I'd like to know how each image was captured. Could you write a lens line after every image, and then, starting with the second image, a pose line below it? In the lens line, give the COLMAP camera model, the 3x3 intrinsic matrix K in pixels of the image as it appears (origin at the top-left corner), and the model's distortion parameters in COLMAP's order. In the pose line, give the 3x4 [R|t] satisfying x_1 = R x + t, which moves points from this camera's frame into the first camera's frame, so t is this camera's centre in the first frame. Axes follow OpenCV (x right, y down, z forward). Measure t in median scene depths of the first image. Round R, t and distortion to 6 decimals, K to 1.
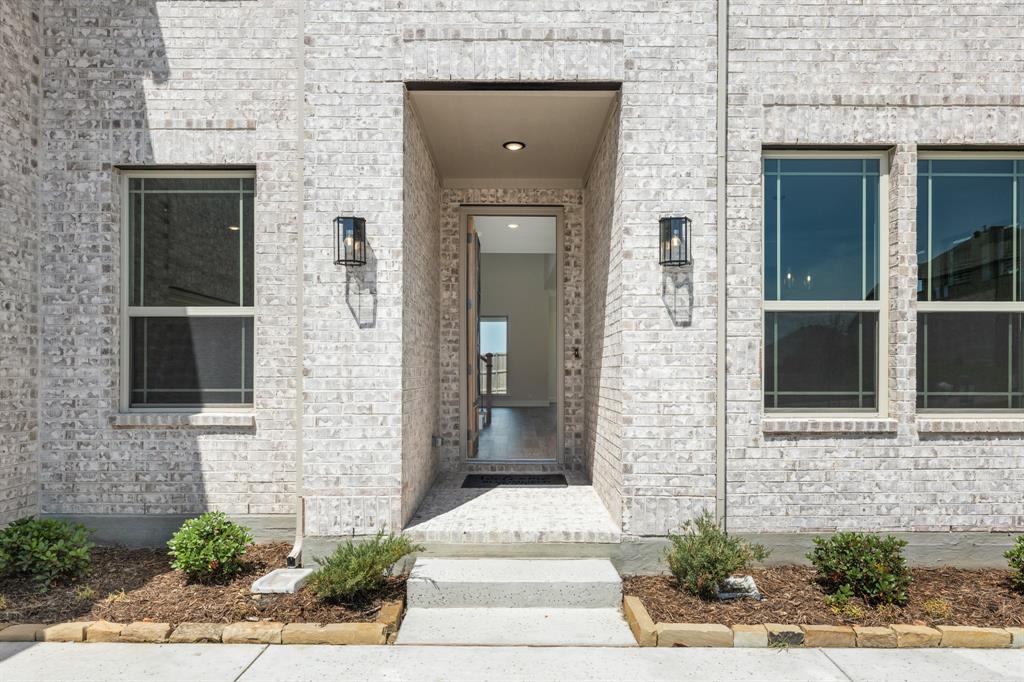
lens RADIAL K [[558.9, 0, 511.0], [0, 558.9, 341.8], [0, 0, 1]] dist [0.000443, 0.000066]
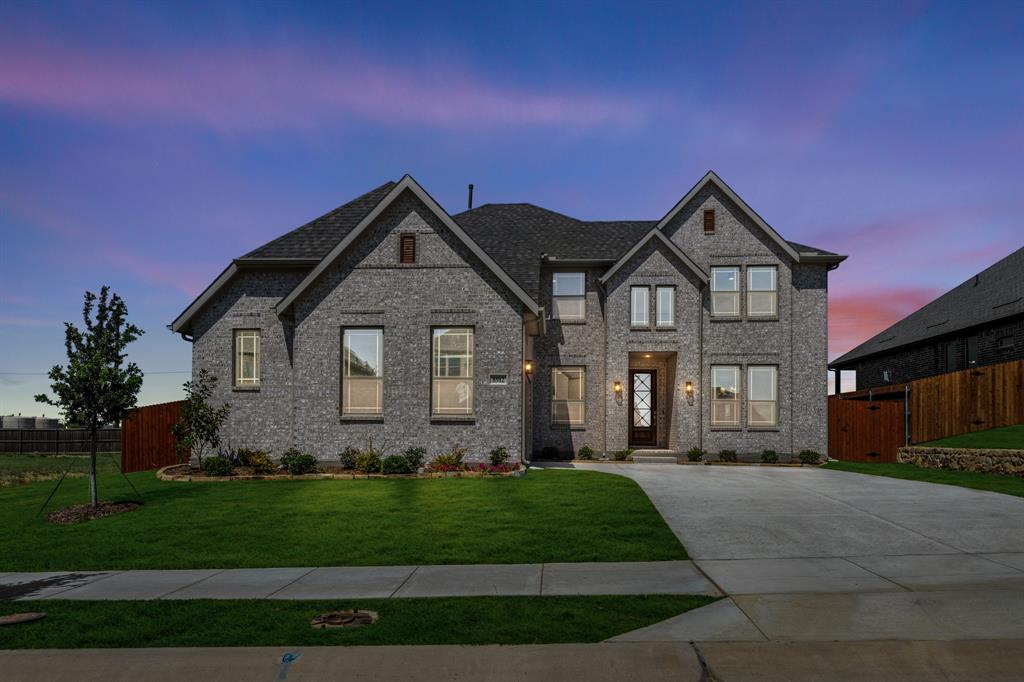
lens RADIAL K [[534.1, 0, 530.3], [0, 534.1, 404.5], [0, 0, 1]] dist [-0.000377, -0.000014]
pose [[0.996953, 0.004280, -0.077888, -0.617391], [-0.004544, 0.999985, -0.003210, -0.017842], [0.077873, 0.003554, 0.996957, -3.228248]]
